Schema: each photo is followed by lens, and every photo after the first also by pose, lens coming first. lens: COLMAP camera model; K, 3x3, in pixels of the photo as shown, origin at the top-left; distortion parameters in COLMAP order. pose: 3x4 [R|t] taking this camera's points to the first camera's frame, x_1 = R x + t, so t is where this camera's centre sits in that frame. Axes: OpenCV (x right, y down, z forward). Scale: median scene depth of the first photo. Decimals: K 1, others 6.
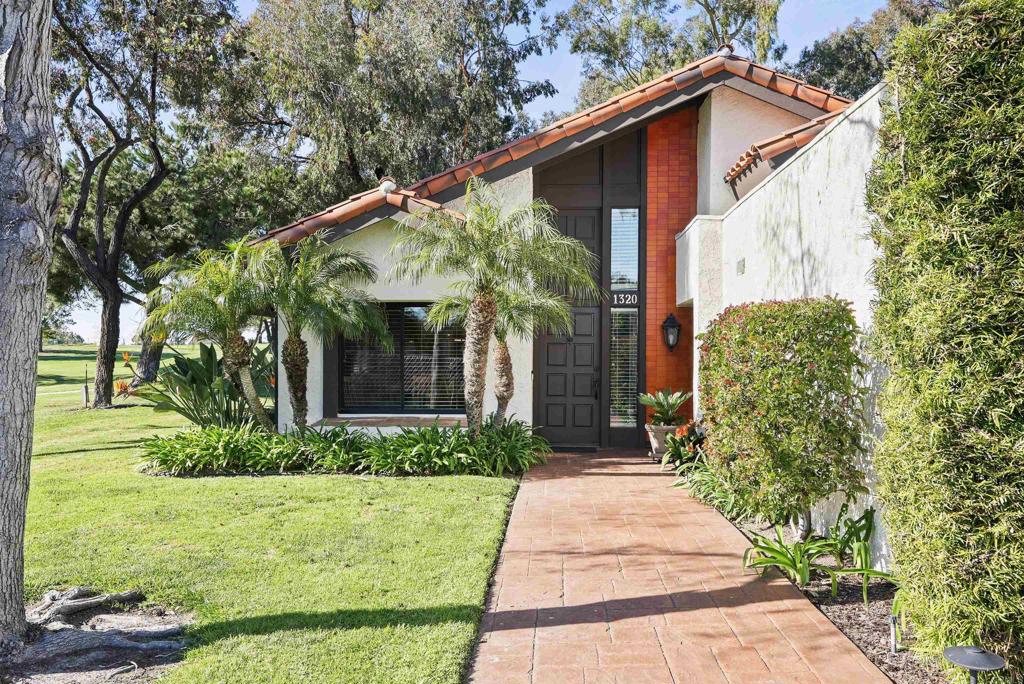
lens RADIAL K [[867.0, 0, 512.0], [0, 867.0, 342.0], [0, 0, 1]] dist [-0.000392, -0.000060]
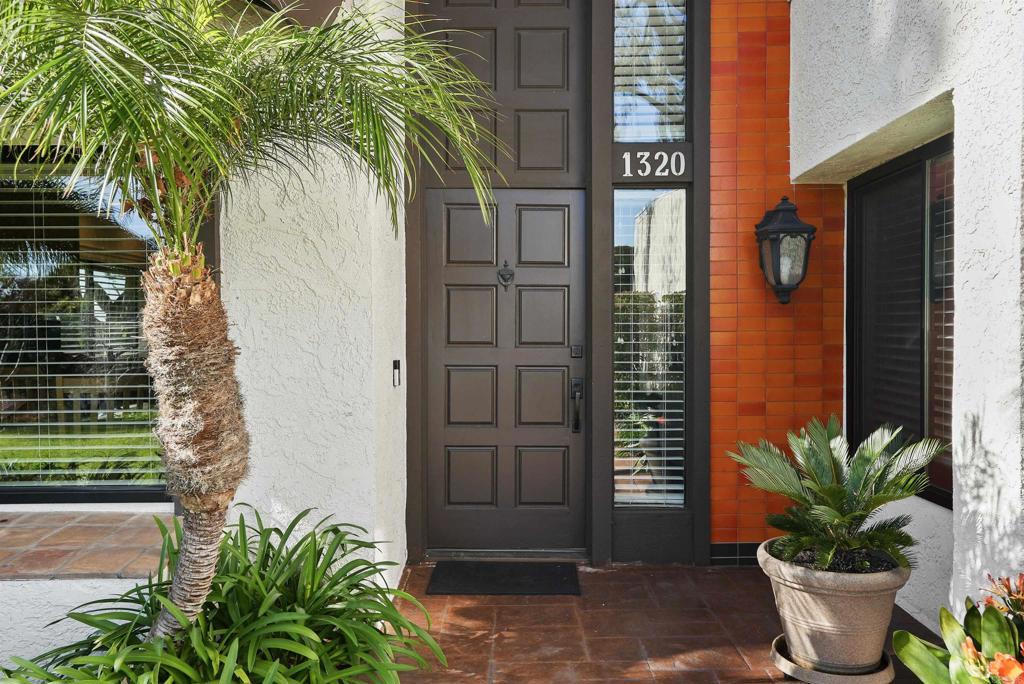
lens RADIAL K [[766.9, 0, 512.0], [0, 766.9, 342.0], [0, 0, 1]] dist [0.000398, 0.000020]
pose [[0.997329, -0.007925, 0.072604, 0.045113], [0.006905, 0.999874, 0.014292, 0.021761], [-0.072708, -0.013753, 0.997258, 0.673269]]
